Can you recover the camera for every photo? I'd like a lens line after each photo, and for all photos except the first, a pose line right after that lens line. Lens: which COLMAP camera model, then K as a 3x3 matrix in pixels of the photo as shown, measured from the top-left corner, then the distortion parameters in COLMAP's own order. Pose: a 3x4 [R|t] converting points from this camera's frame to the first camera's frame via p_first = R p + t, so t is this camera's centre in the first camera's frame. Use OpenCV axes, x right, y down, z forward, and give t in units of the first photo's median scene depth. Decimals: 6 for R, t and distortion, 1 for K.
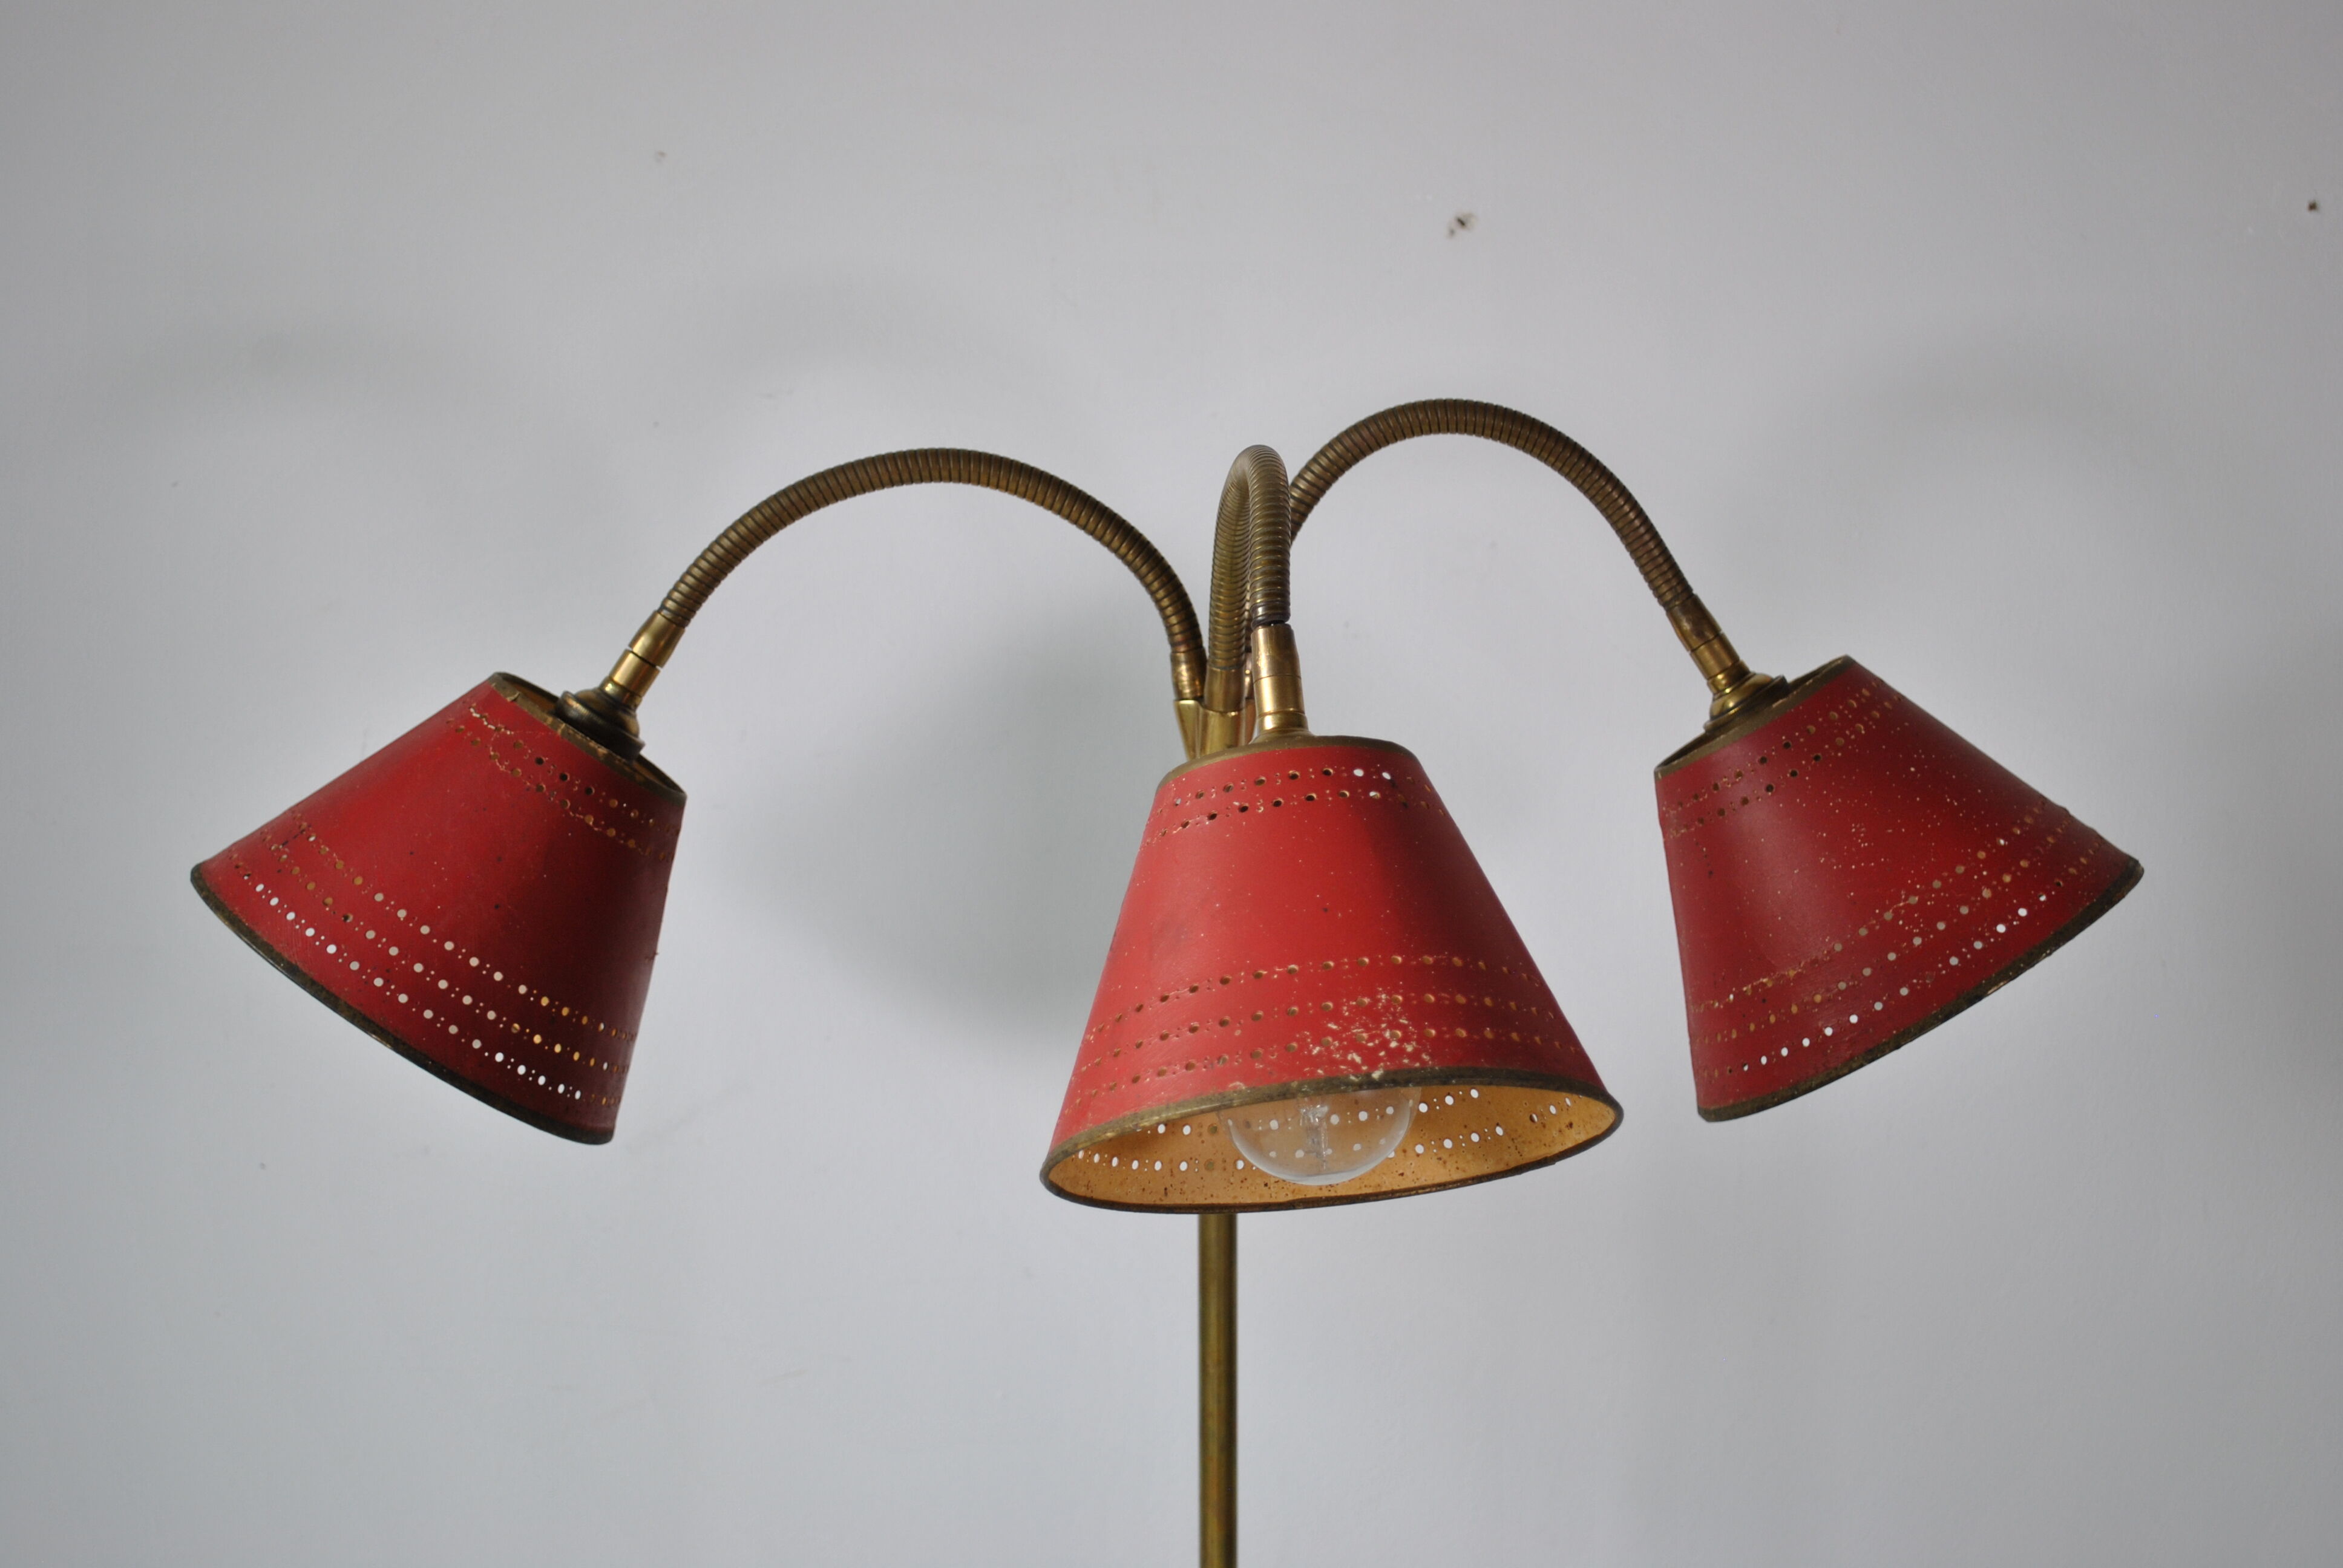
lens RADIAL K [[3742.3, 0, 1178.6], [0, 3742.3, 762.4], [0, 0, 1]] dist [-0.022919, 0.000000]
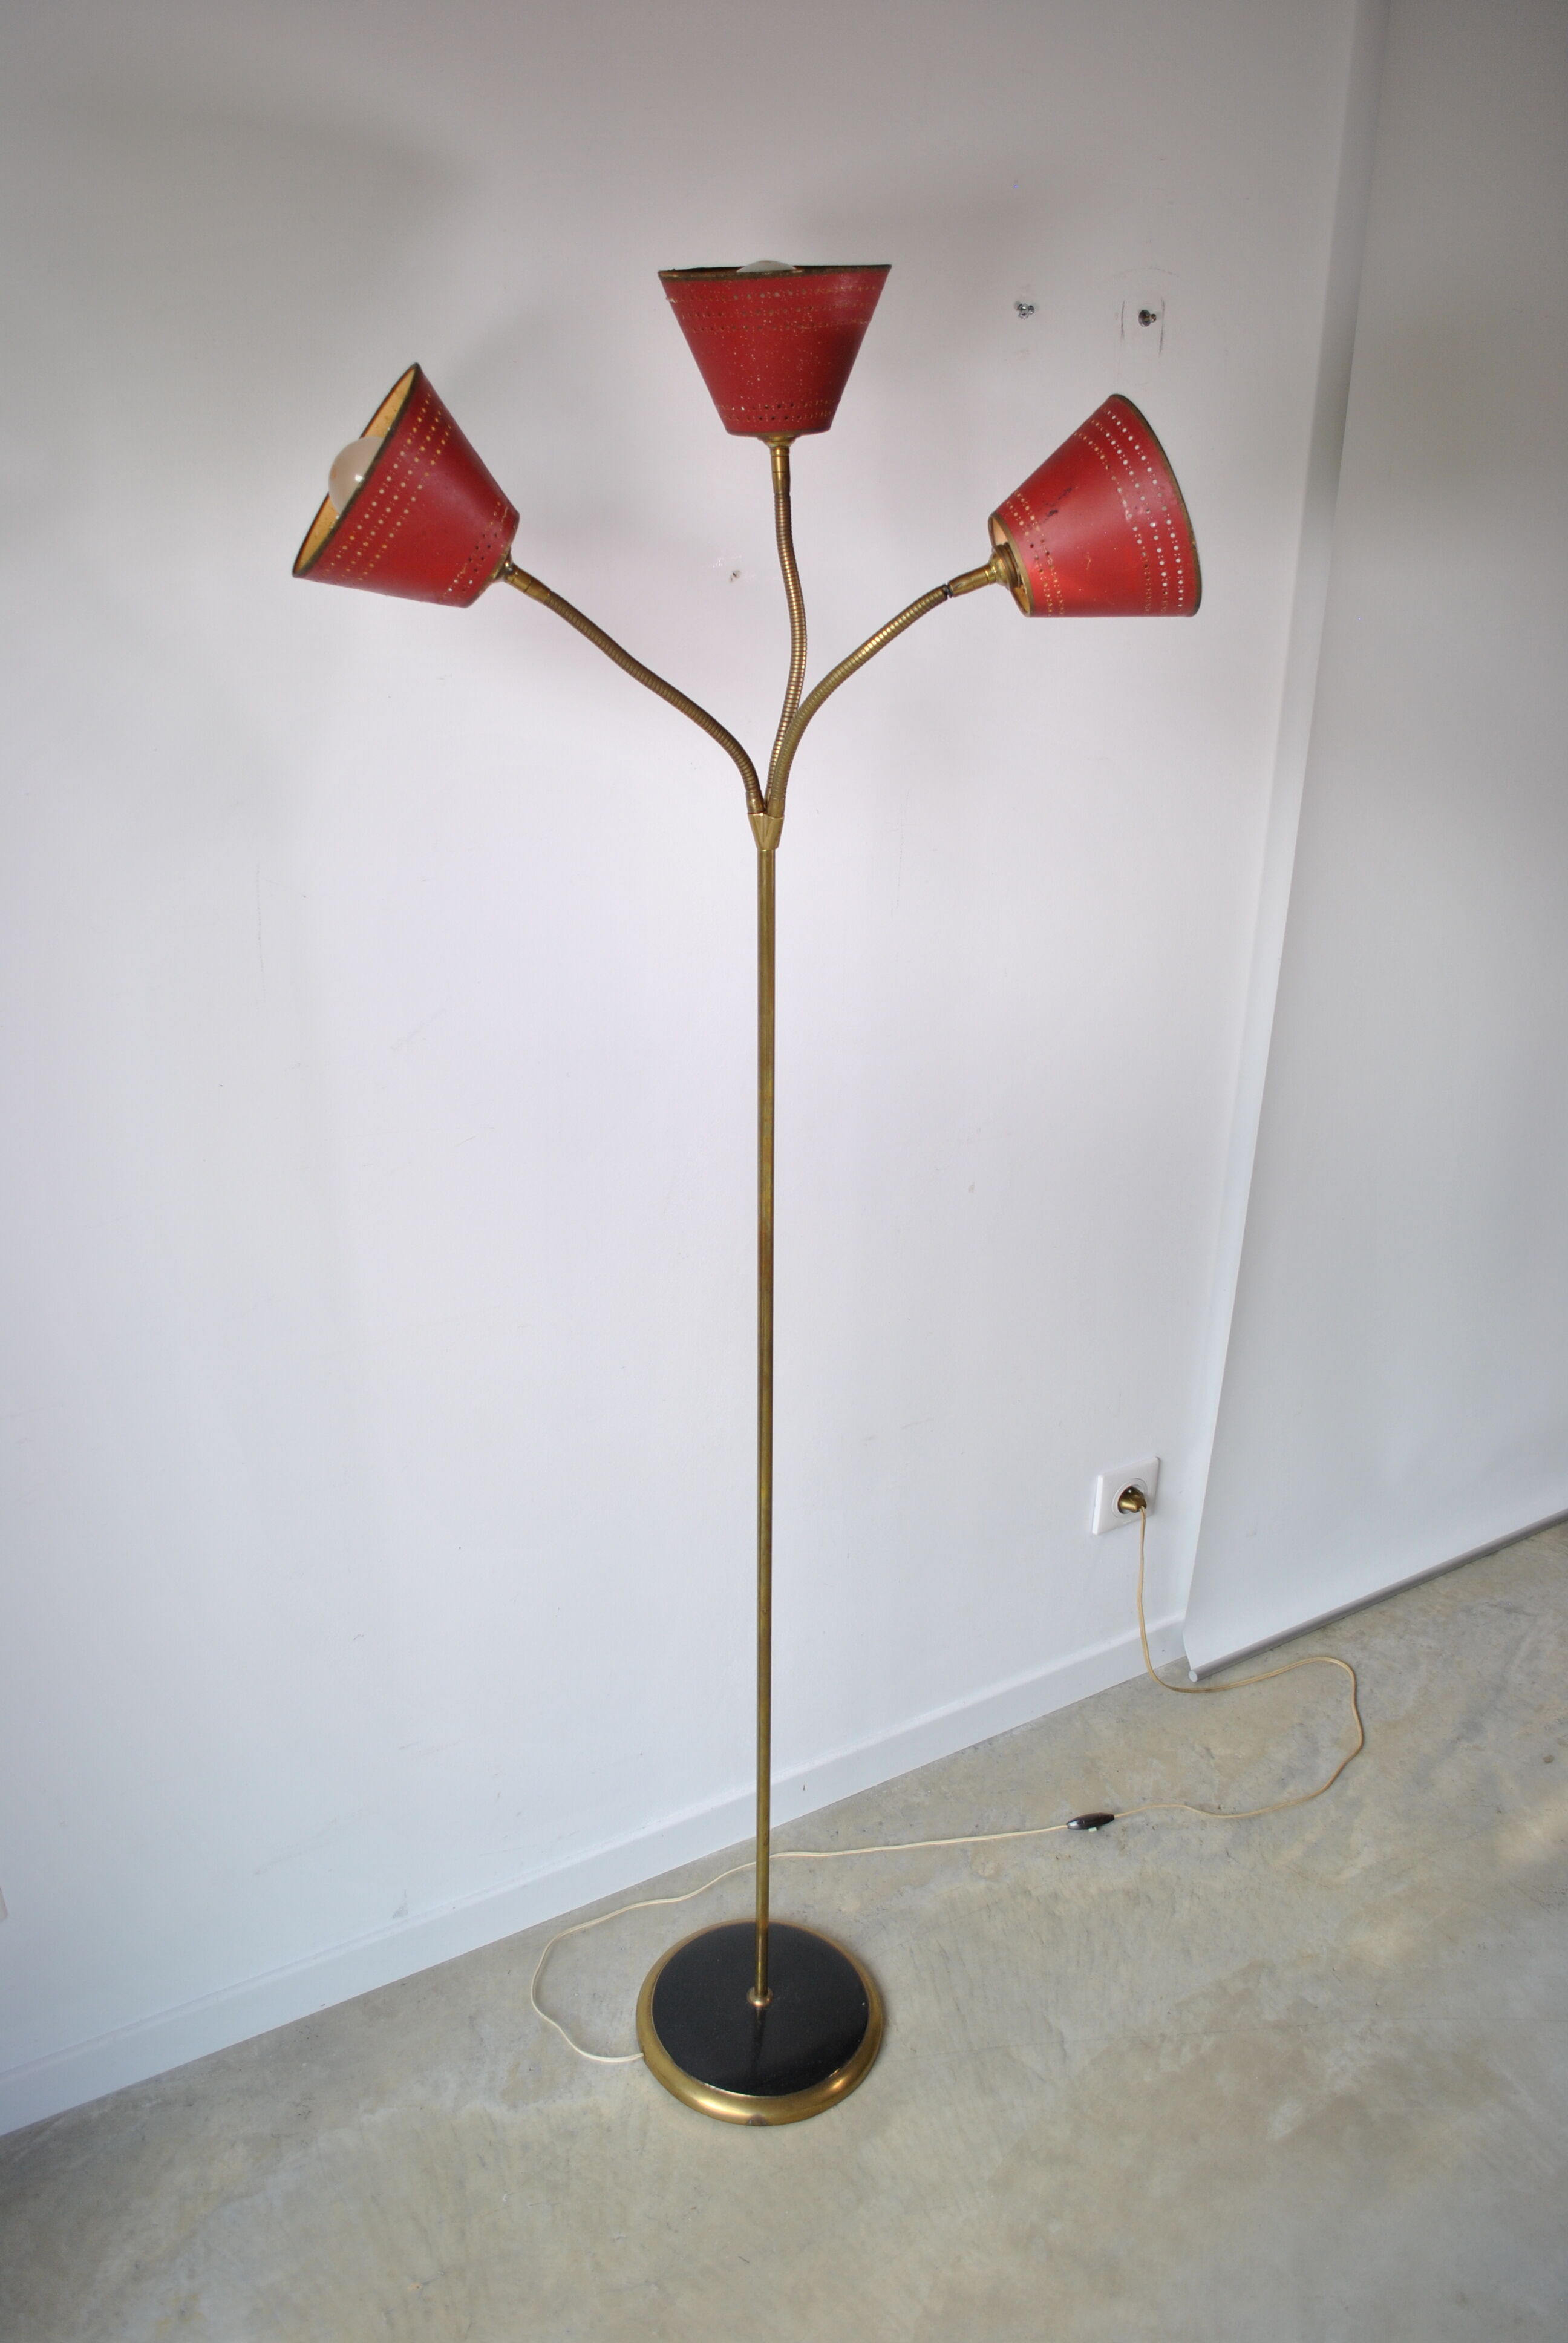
lens RADIAL K [[1870.4, 0, 767.2], [0, 1870.4, 1174.7], [0, 0, 1]] dist [-0.085440, 0.014222]
pose [[0.885762, -0.190509, 0.423240, -0.533953], [0.092844, 0.966176, 0.240589, -0.079519], [-0.454758, -0.173809, 0.873490, -0.026408]]
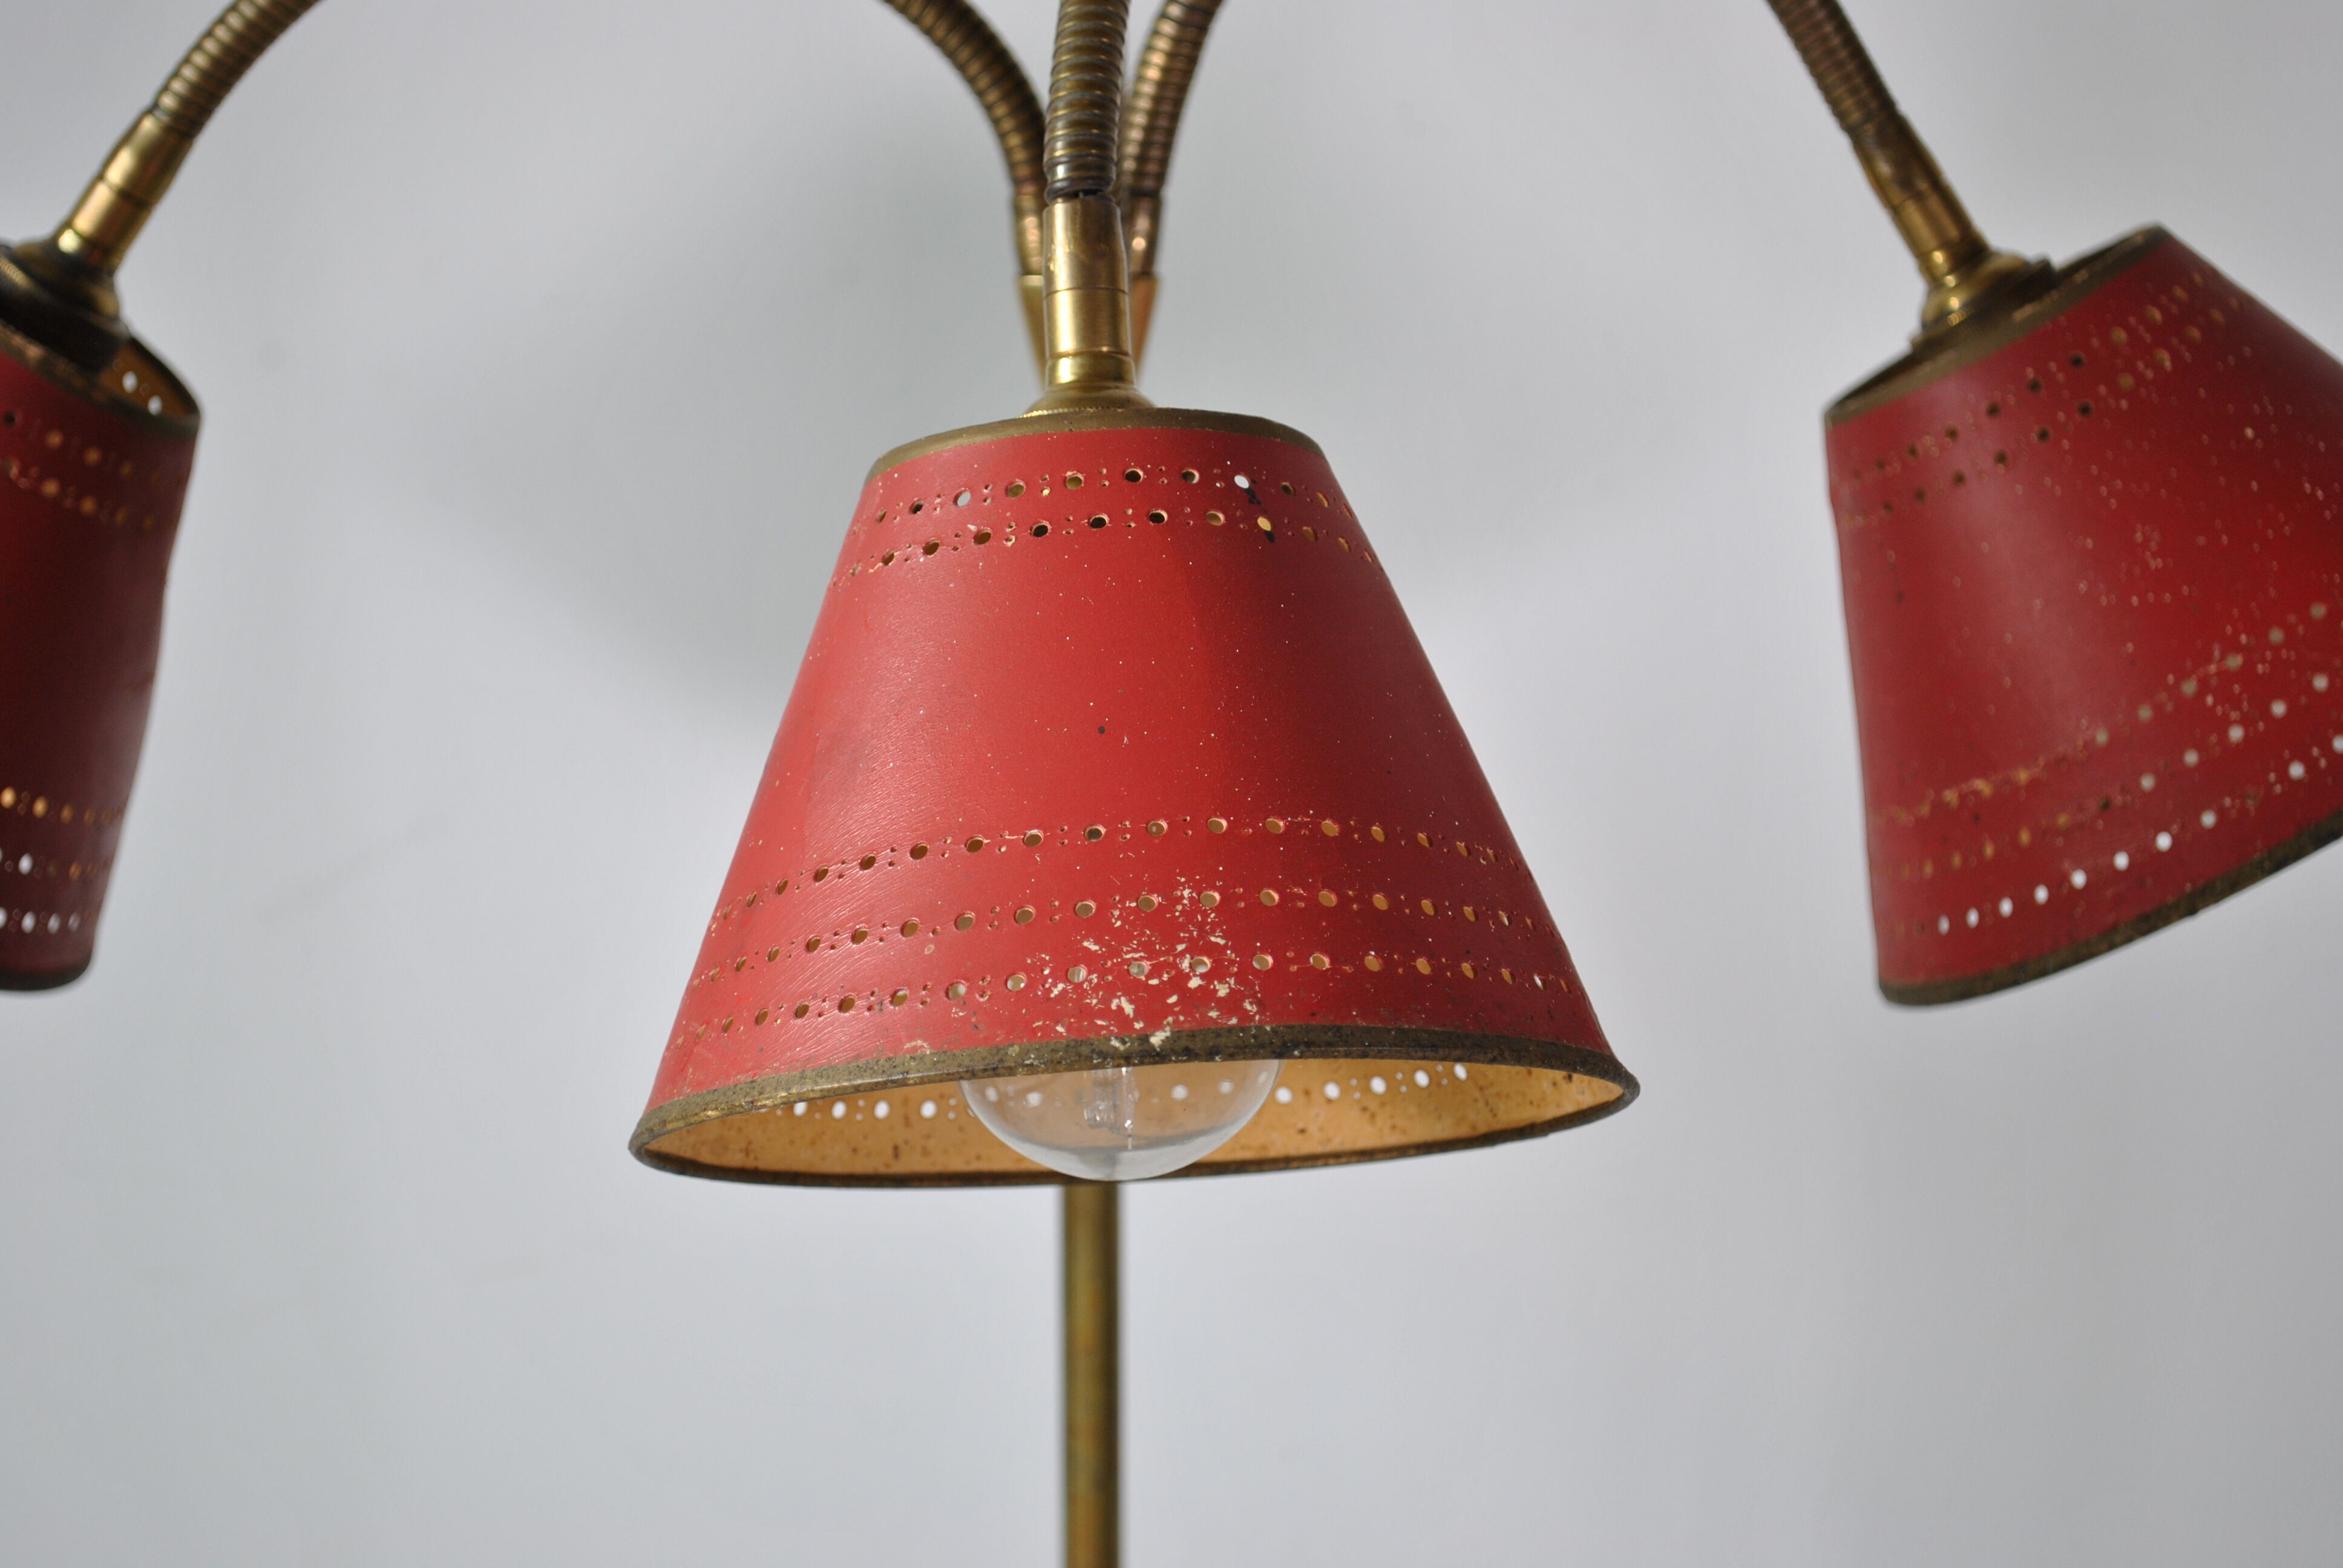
lens RADIAL K [[5246.3, 0, 1181.4], [0, 5246.3, 792.3], [0, 0, 1]] dist [-0.006961, 0.000000]
pose [[0.997545, 0.028320, -0.064051, 0.084830], [-0.019964, 0.991634, 0.127529, -0.043967], [0.067127, -0.125937, 0.989764, 0.173150]]
